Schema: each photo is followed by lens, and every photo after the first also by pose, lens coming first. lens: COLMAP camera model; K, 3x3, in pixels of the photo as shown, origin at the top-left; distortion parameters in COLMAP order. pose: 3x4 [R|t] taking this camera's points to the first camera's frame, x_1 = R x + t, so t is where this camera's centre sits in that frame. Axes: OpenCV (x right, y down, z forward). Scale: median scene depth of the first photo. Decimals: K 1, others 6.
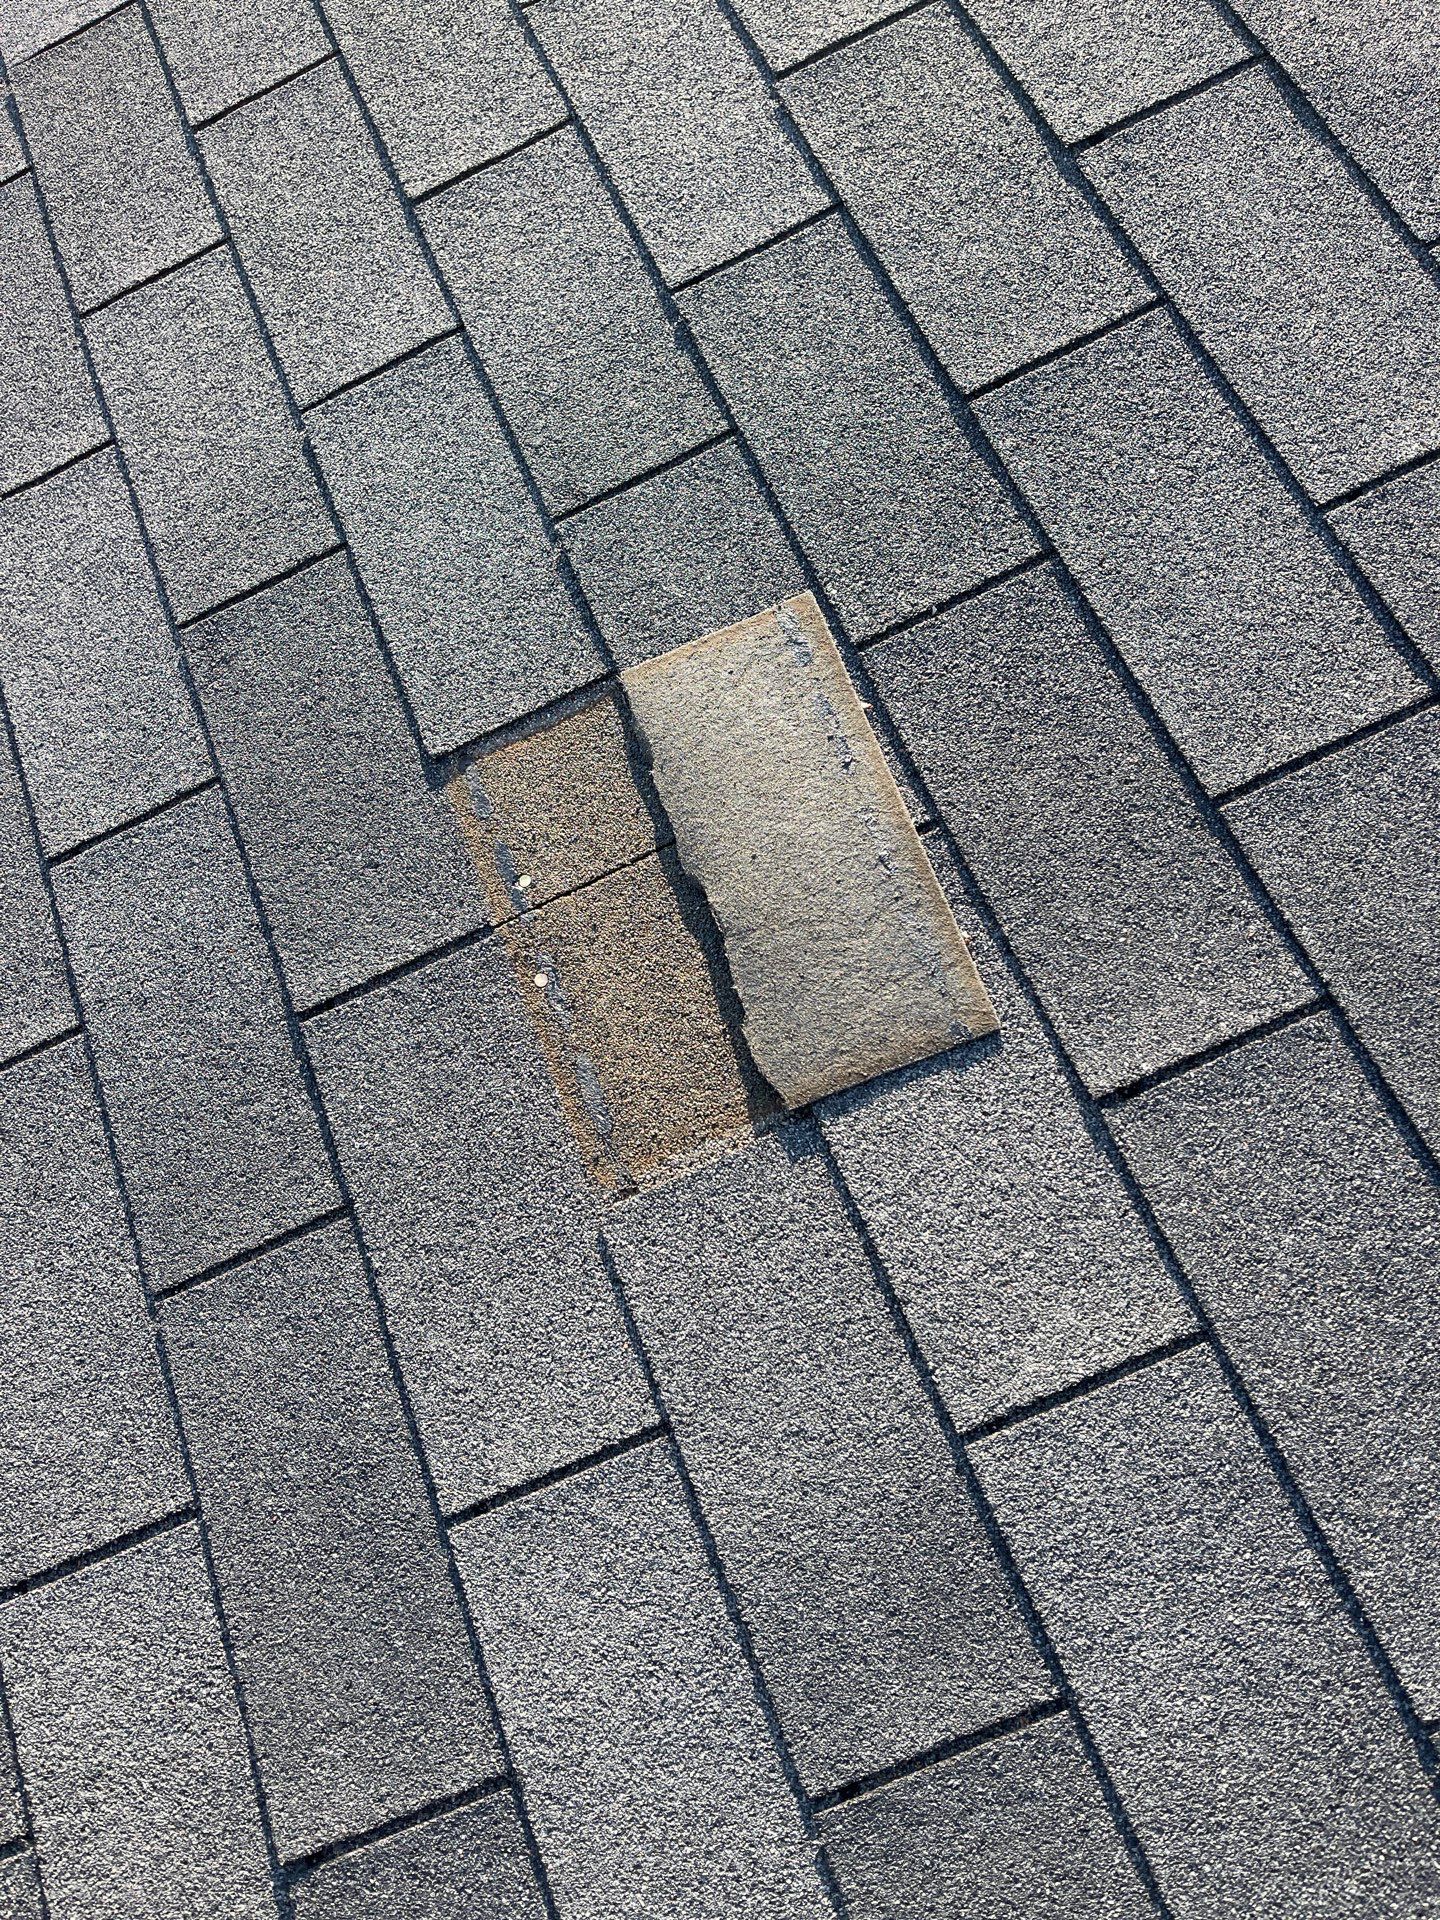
lens RADIAL K [[1450.3, 0, 720.0], [0, 1450.3, 960.0], [0, 0, 1]] dist [0.064523, -0.088261]
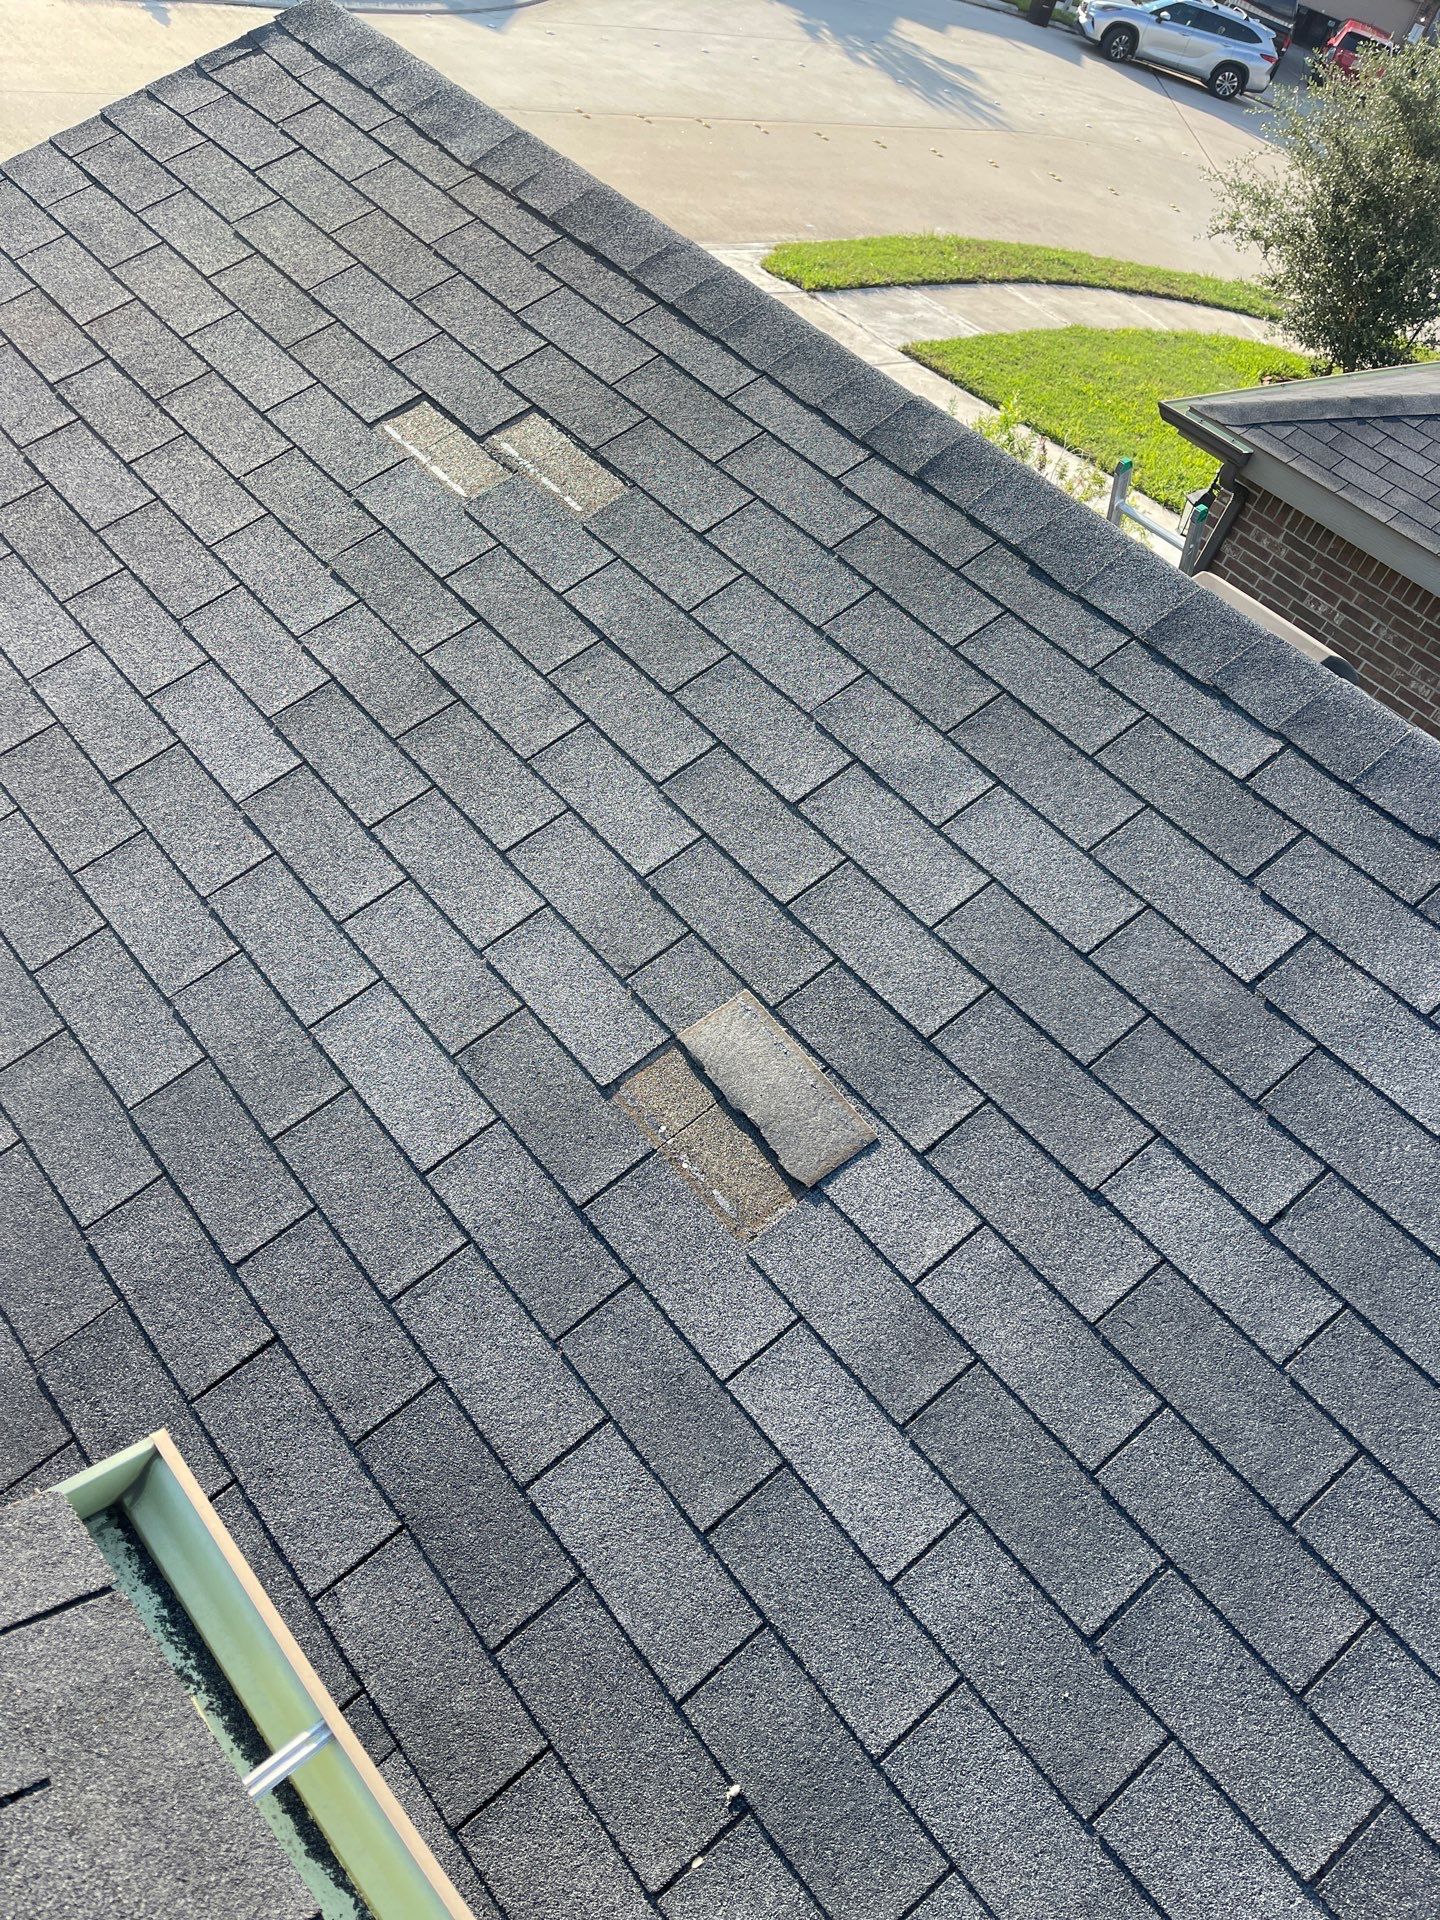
lens RADIAL K [[1450.3, 0, 720.0], [0, 1450.3, 960.0], [0, 0, 1]] dist [0.064523, -0.088261]
pose [[0.937294, -0.157099, 0.311127, -0.766022], [0.234324, 0.944842, -0.228837, 0.255316], [-0.258016, 0.287392, 0.922406, -1.294599]]
